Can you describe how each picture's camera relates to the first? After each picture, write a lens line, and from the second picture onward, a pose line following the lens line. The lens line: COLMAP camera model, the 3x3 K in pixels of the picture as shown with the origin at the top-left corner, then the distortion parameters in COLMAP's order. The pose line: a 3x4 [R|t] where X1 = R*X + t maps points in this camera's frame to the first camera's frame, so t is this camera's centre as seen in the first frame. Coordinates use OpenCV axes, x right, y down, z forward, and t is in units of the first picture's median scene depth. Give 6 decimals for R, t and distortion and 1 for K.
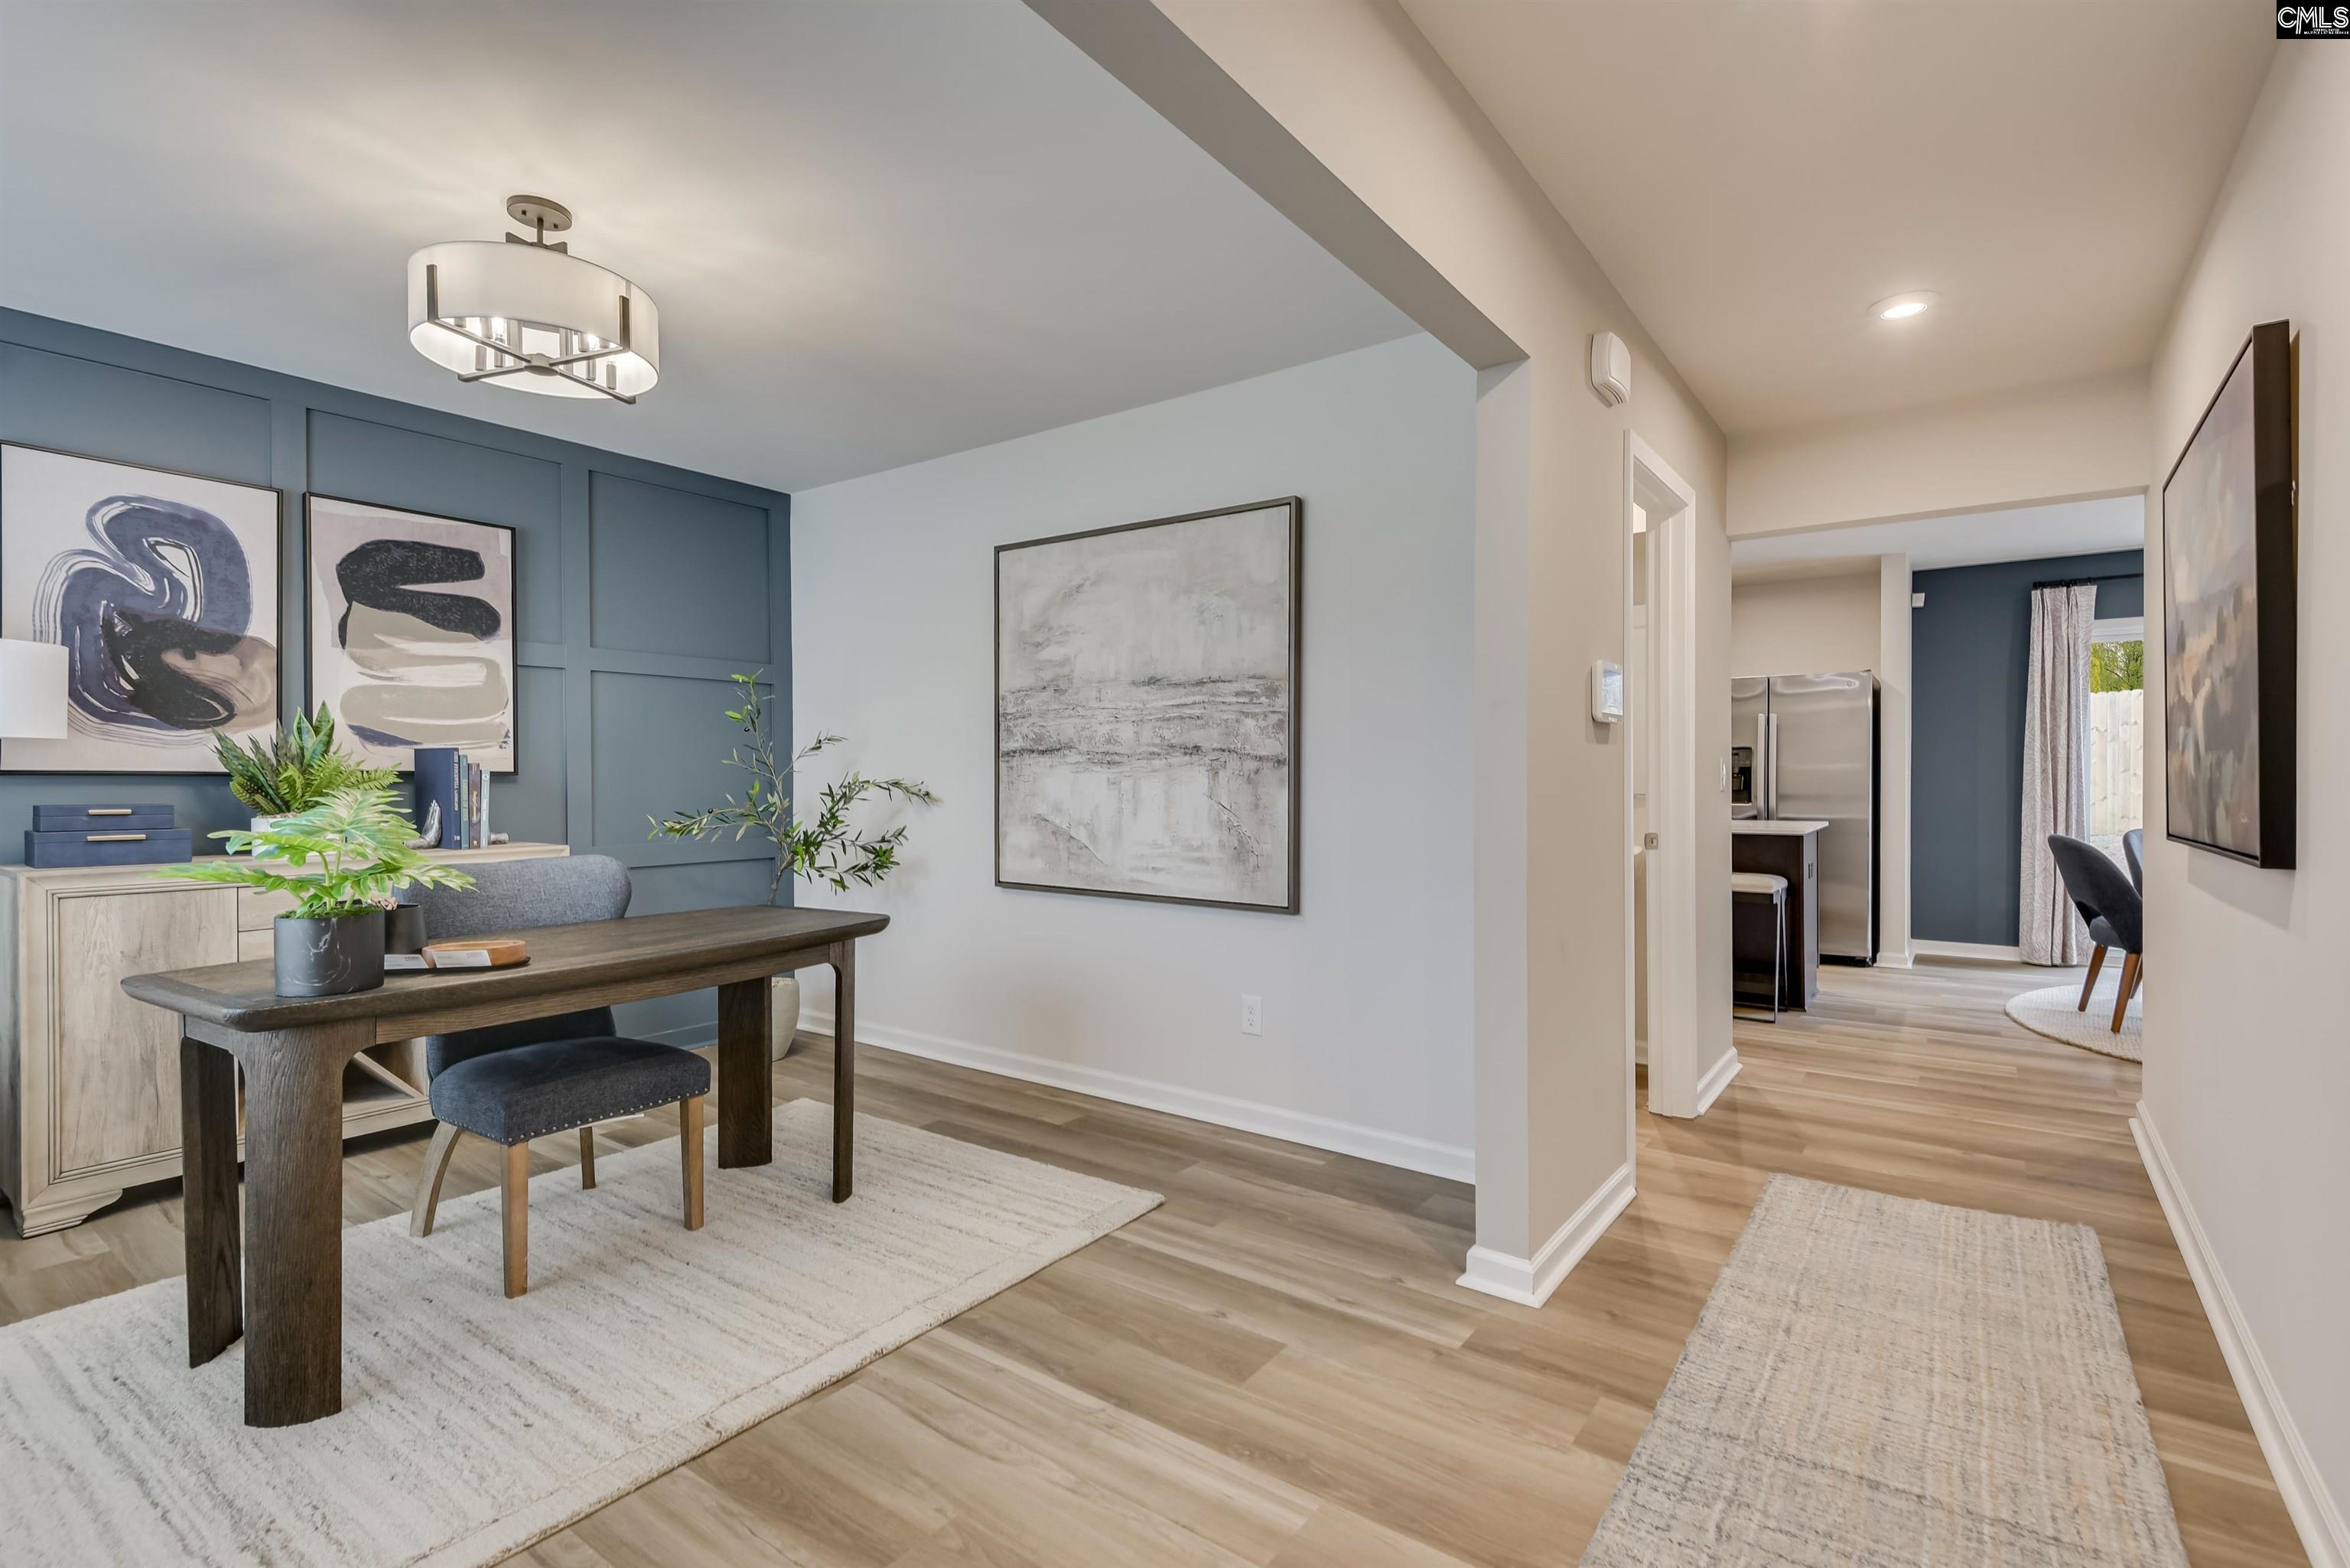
lens RADIAL K [[1089.4, 0, 1176.0], [0, 1089.4, 773.5], [0, 0, 1]] dist [-0.034099, -0.000121]
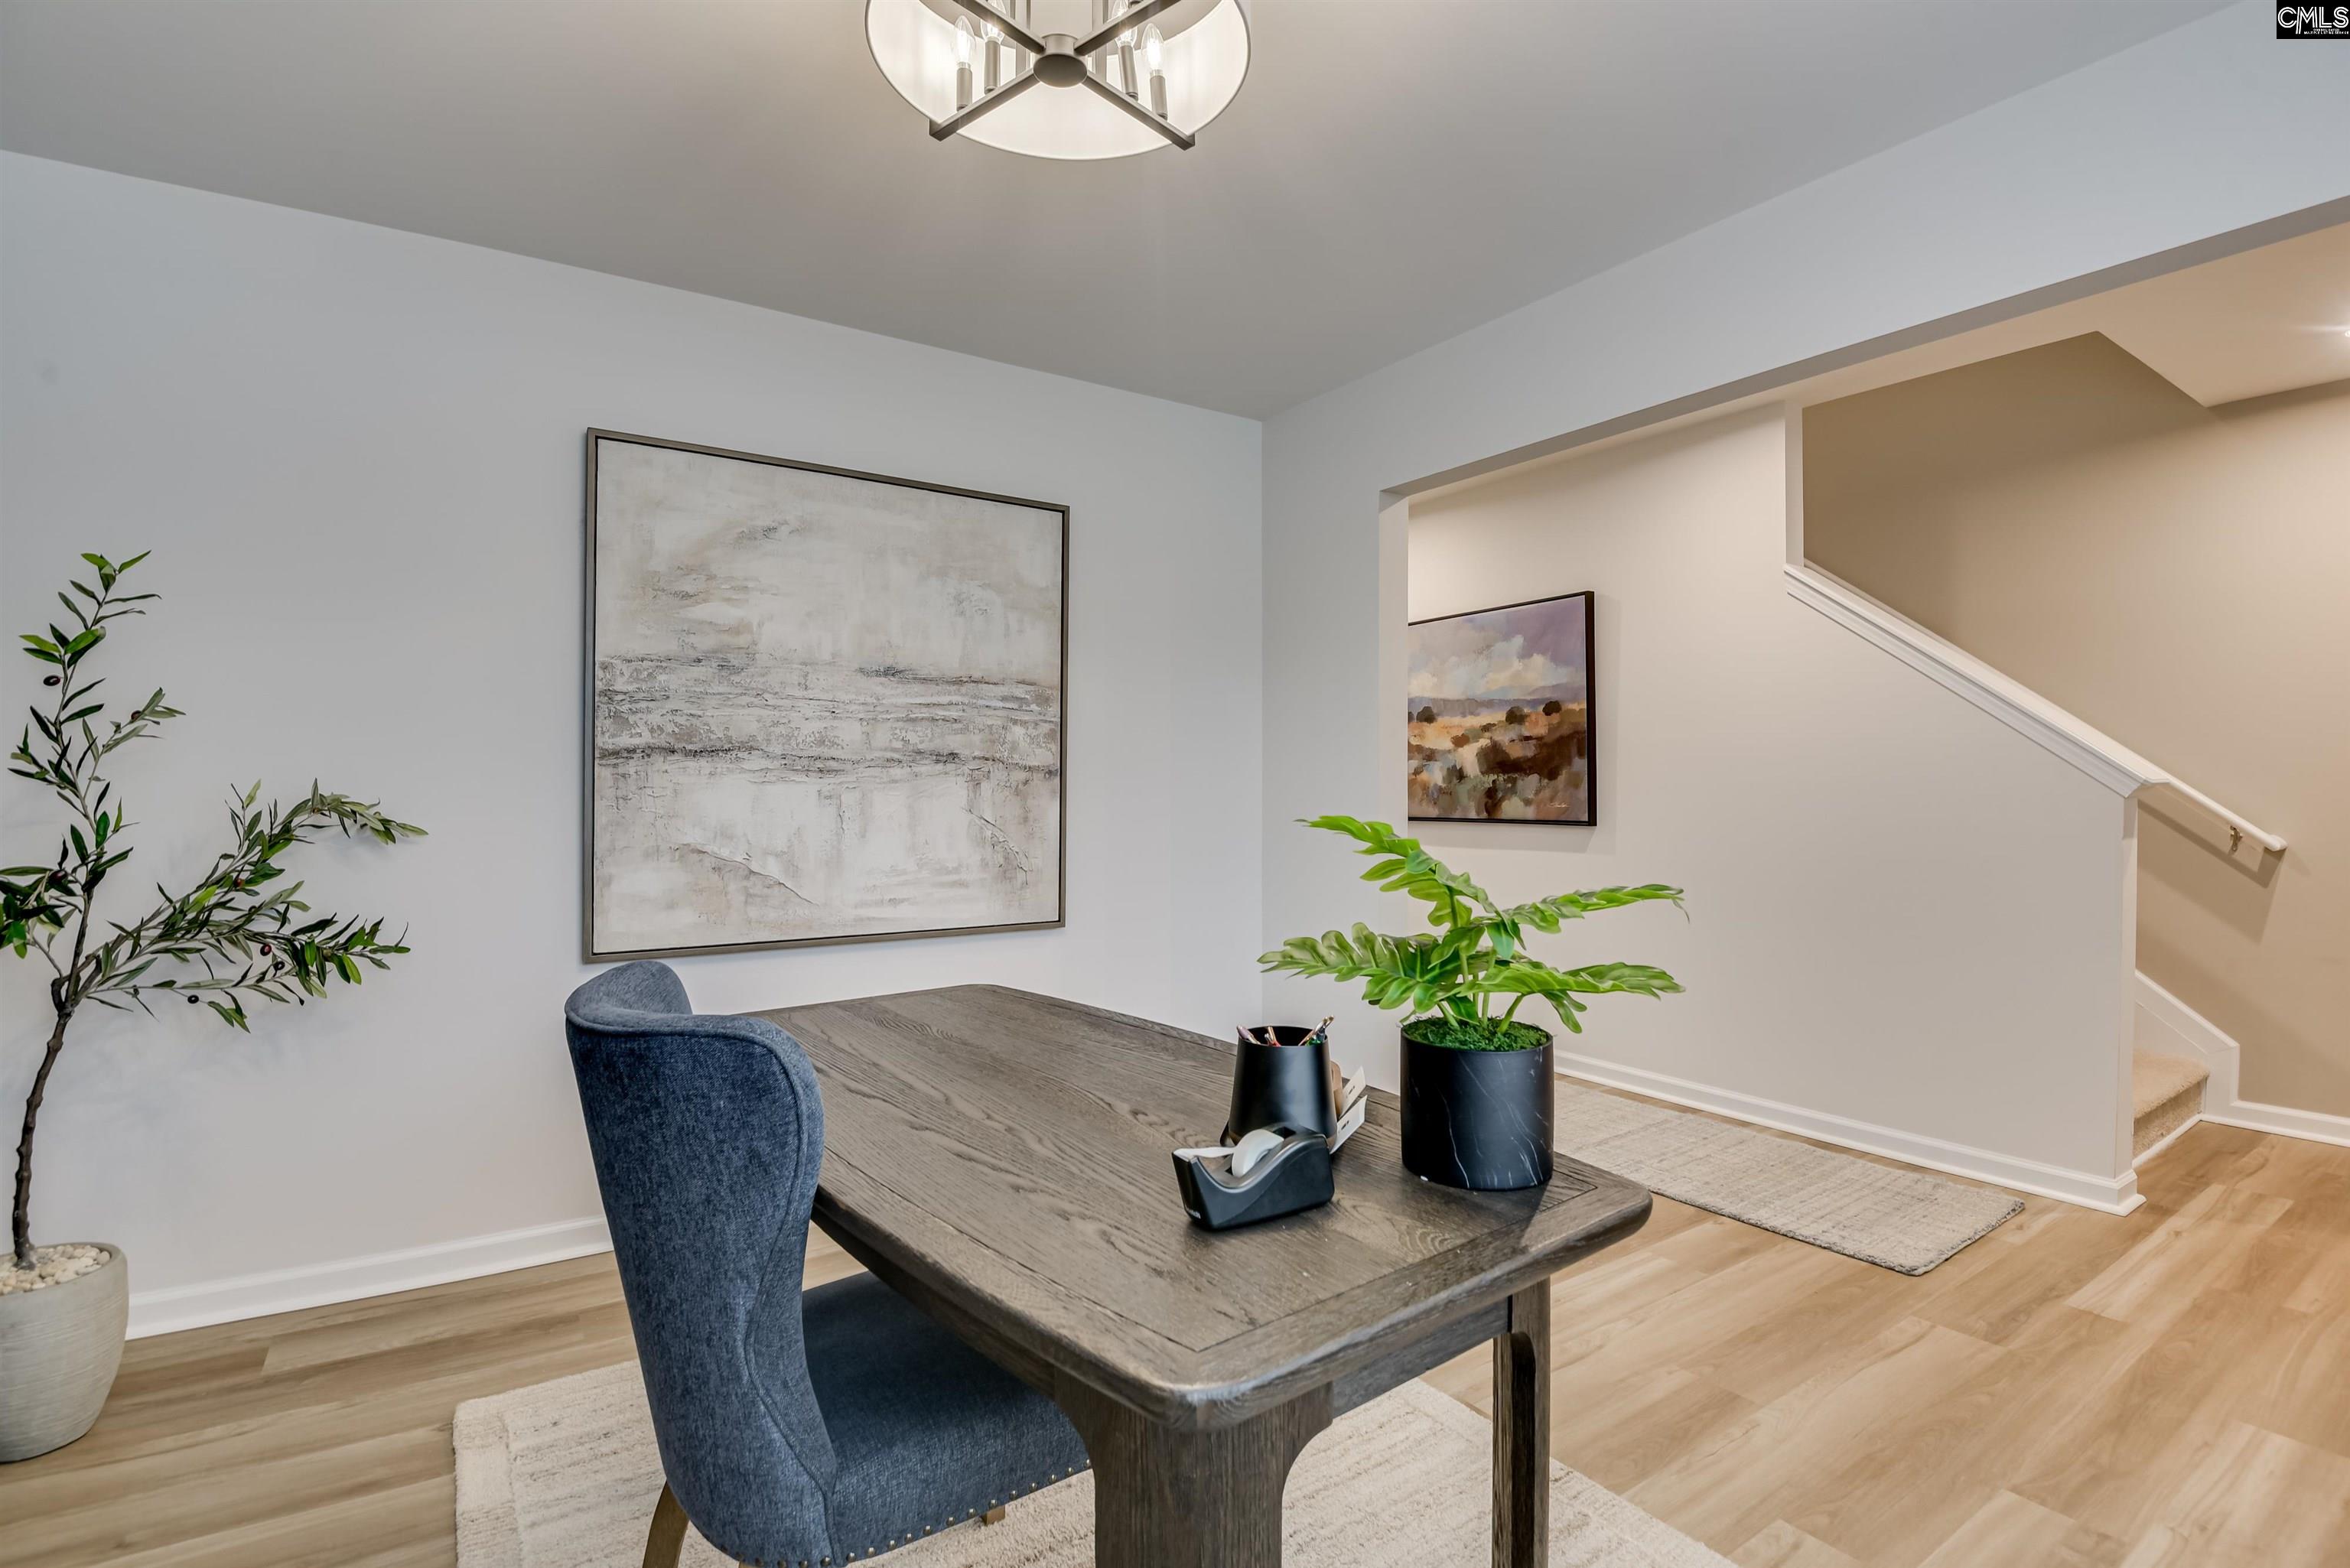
lens RADIAL K [[1089.4, 0, 1177.3], [0, 1089.4, 794.0], [0, 0, 1]] dist [-0.034099, -0.000121]
pose [[0.321461, 0.001344, 0.946922, -0.738449], [0.008878, 0.999951, -0.004433, 0.012850], [-0.946881, 0.009832, 0.321433, 0.541247]]
